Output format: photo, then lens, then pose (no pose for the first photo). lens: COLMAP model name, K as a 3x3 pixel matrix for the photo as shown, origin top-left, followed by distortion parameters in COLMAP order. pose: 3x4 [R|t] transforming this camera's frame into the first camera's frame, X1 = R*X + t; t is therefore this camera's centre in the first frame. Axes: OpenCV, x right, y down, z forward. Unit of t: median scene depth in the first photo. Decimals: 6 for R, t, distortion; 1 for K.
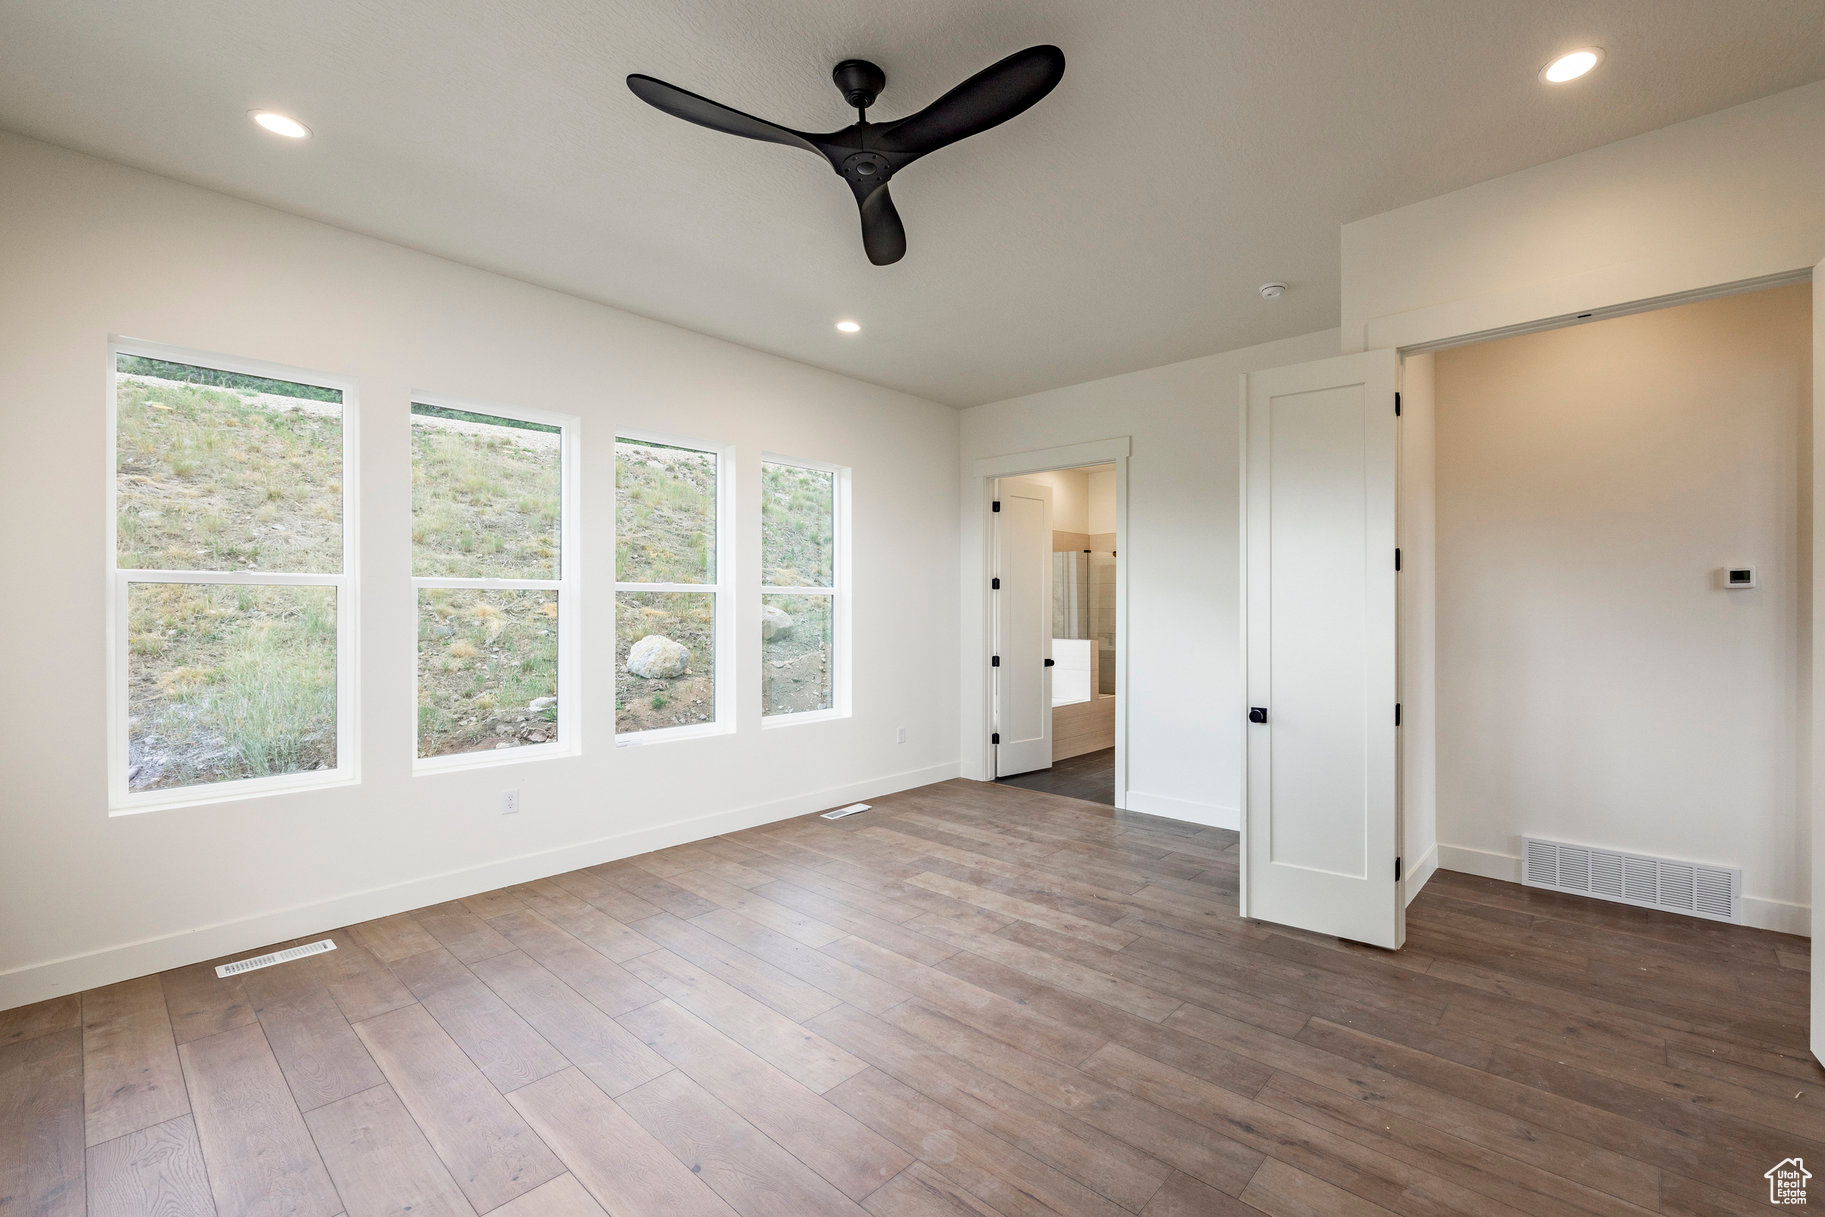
lens RADIAL K [[733.5, 0, 921.4], [0, 733.5, 608.8], [0, 0, 1]] dist [-0.001505, 0.000186]
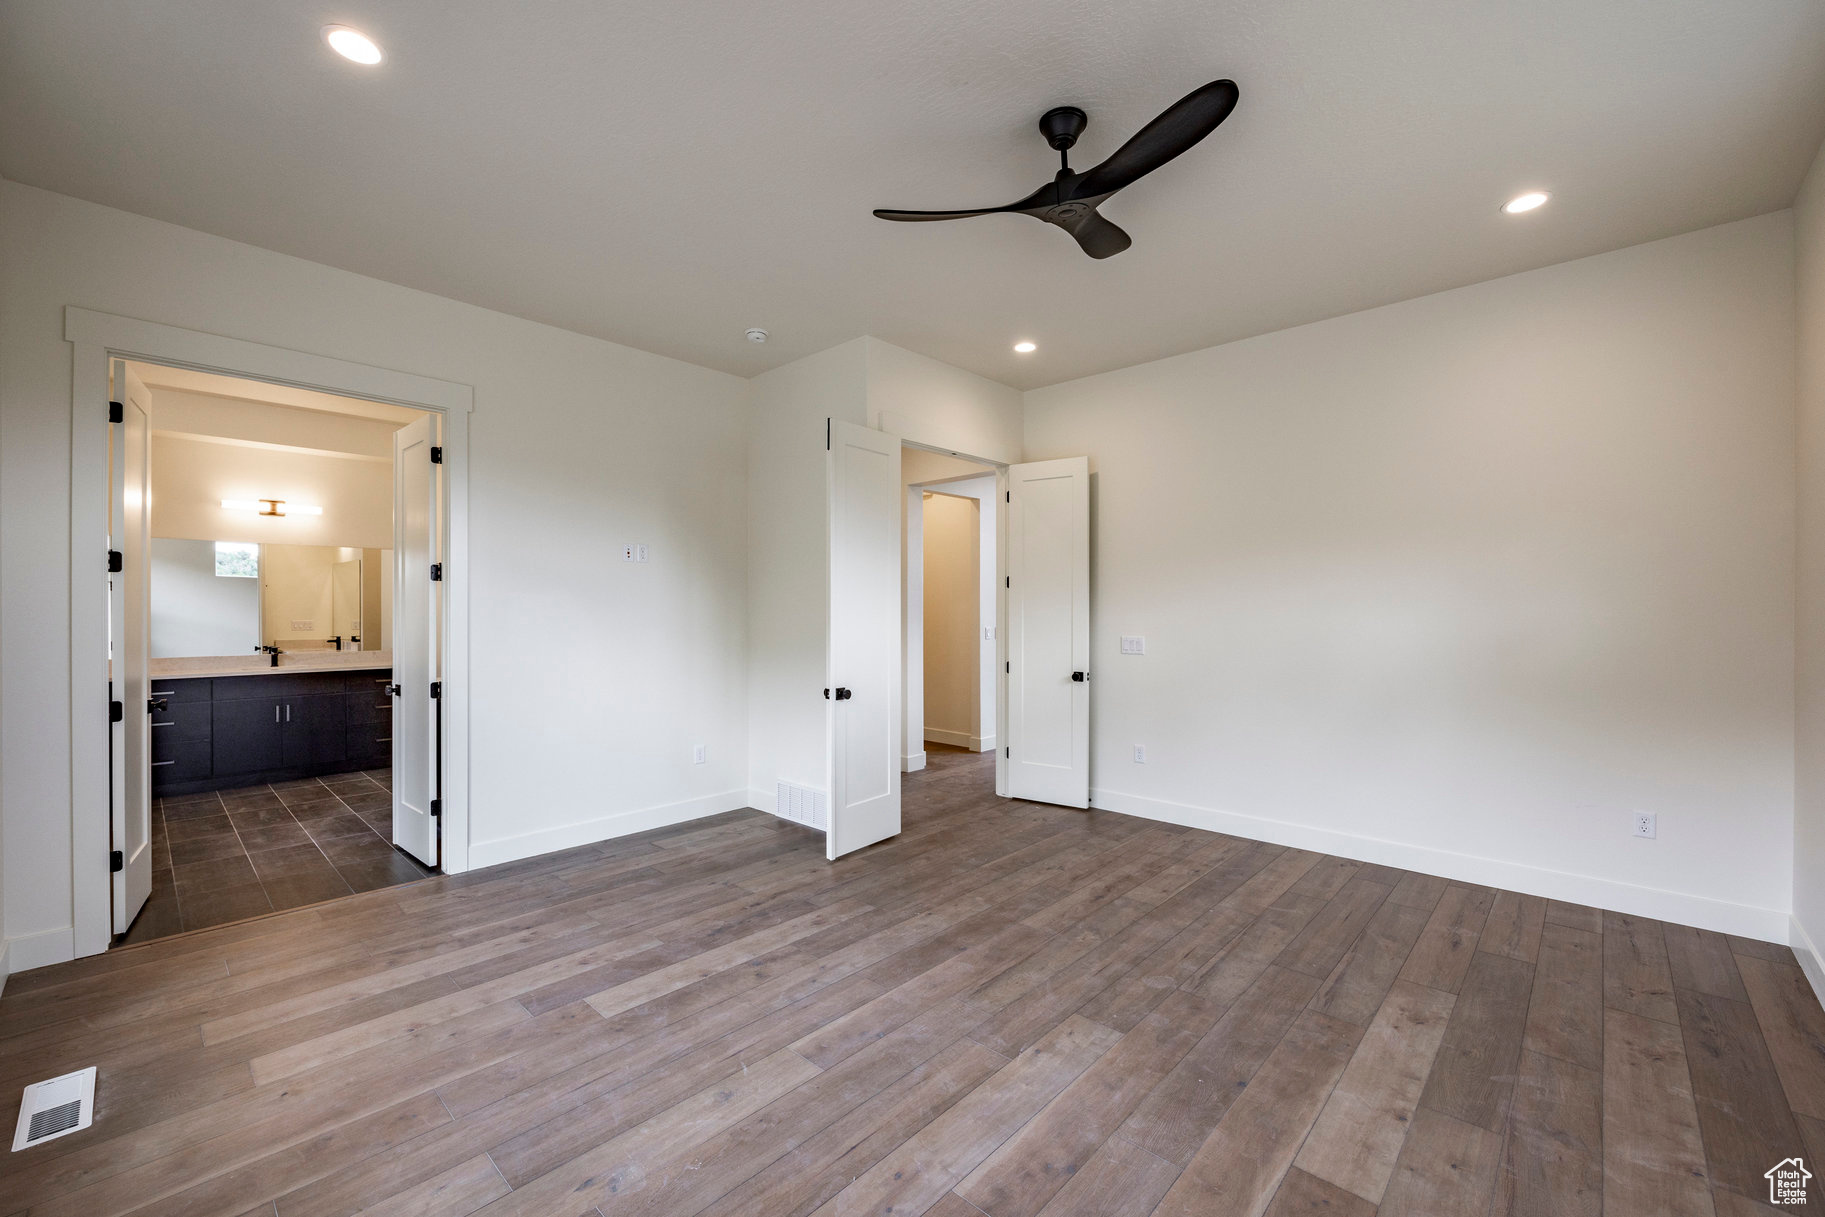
lens RADIAL K [[733.5, 0, 921.6], [0, 733.5, 609.6], [0, 0, 1]] dist [-0.001505, 0.000186]
pose [[0.032701, 0.002038, 0.999463, -0.806712], [0.001497, 0.999997, -0.002088, -0.011097], [-0.999464, 0.001564, 0.032698, 0.782046]]
